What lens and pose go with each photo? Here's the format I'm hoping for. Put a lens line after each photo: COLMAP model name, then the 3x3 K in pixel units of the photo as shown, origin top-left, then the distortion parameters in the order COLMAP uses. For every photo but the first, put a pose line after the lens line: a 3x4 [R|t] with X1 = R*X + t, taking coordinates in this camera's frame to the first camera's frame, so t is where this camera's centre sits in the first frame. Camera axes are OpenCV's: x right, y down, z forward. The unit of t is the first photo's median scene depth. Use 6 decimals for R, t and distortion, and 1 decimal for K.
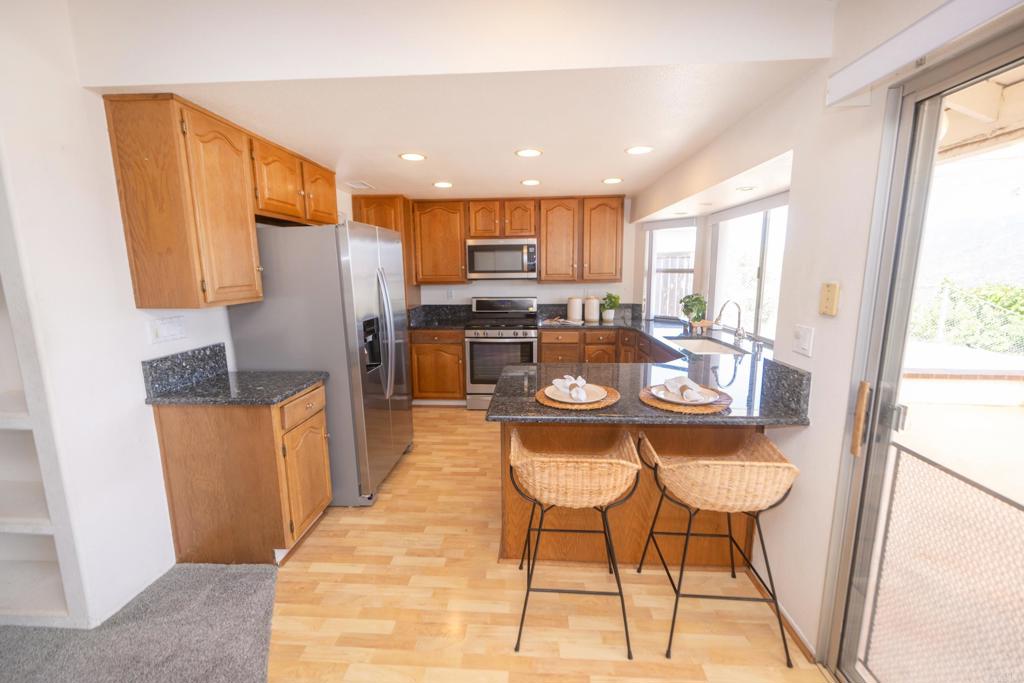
lens RADIAL K [[406.0, 0, 517.3], [0, 406.0, 335.6], [0, 0, 1]] dist [0.000113, -0.000259]
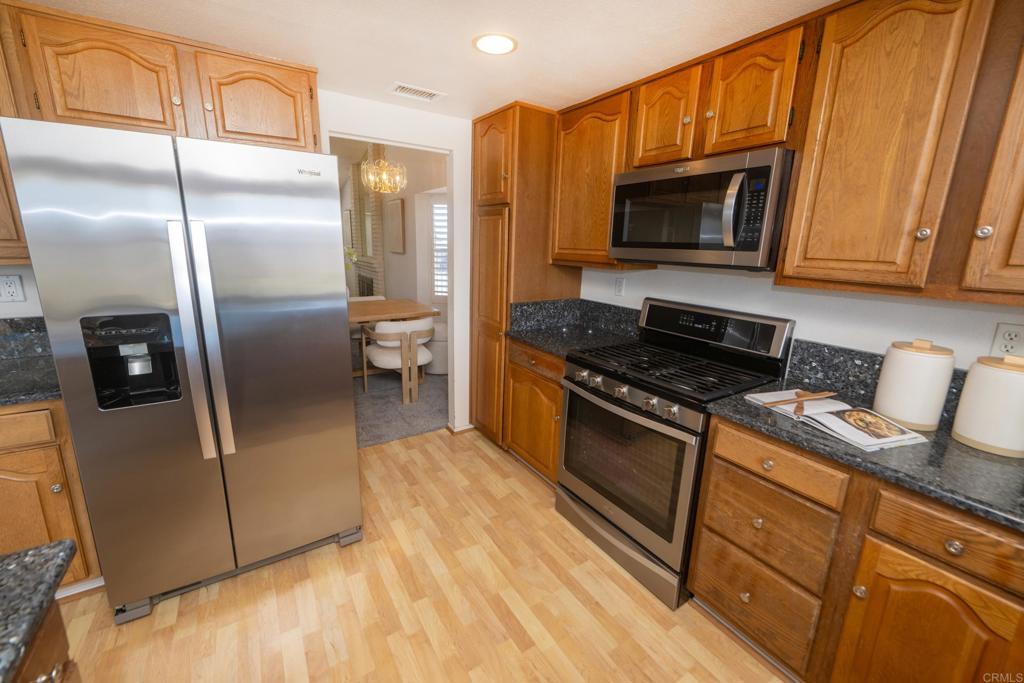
lens RADIAL K [[406.0, 0, 512.5], [0, 406.0, 334.2], [0, 0, 1]] dist [0.000113, -0.000259]
pose [[0.584011, 0.203516, -0.785820, 0.208064], [-0.161544, 0.977837, 0.133188, -0.098567], [0.795509, 0.049161, 0.603944, 0.627541]]
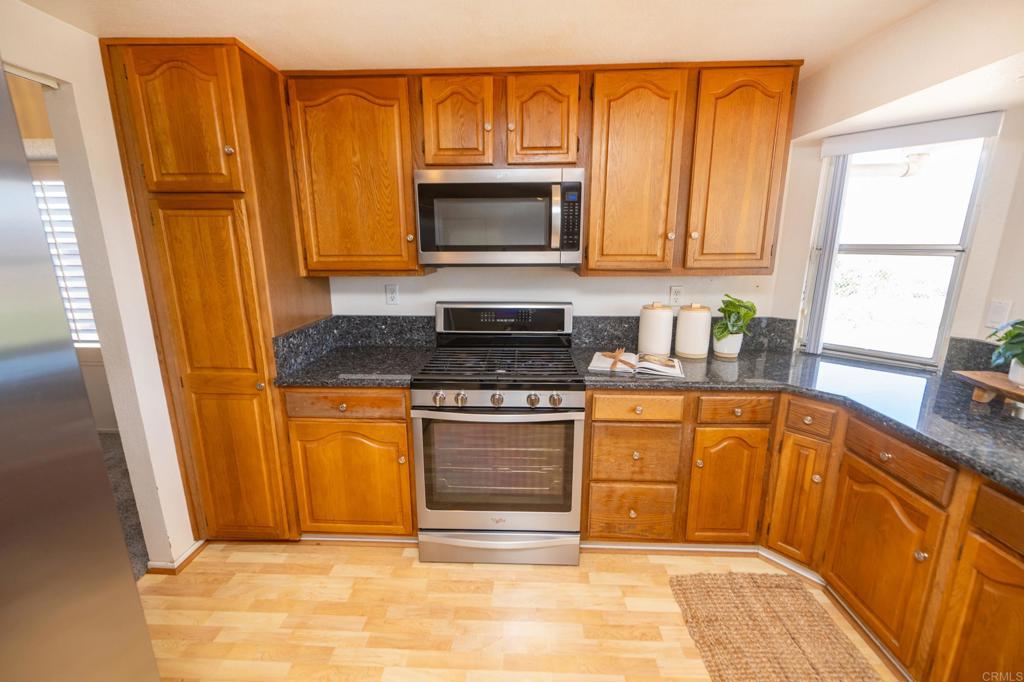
lens RADIAL K [[406.0, 0, 511.2], [0, 406.0, 335.3], [0, 0, 1]] dist [0.000113, -0.000259]
pose [[0.999937, 0.005044, 0.010012, -0.029302], [-0.005636, 0.998185, 0.059958, -0.091984], [-0.009691, -0.060011, 0.998151, 0.568615]]
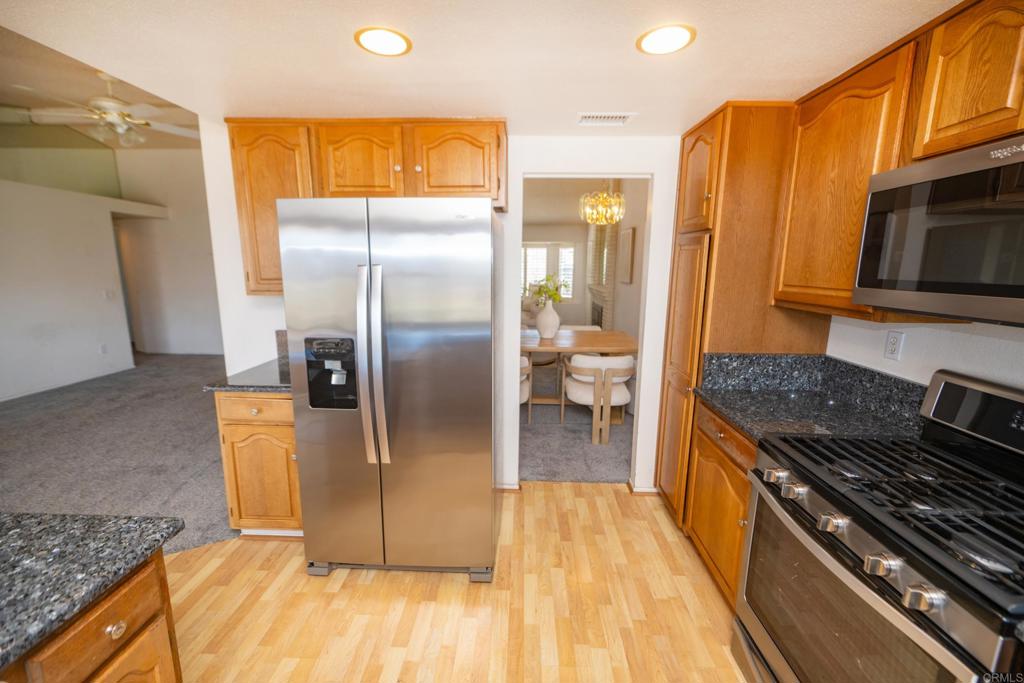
lens RADIAL K [[406.0, 0, 512.5], [0, 406.0, 333.3], [0, 0, 1]] dist [0.000113, -0.000259]
pose [[0.014298, 0.178385, -0.983857, 0.185362], [-0.170666, 0.969954, 0.173384, -0.128587], [0.985225, 0.165431, 0.044313, 0.737827]]
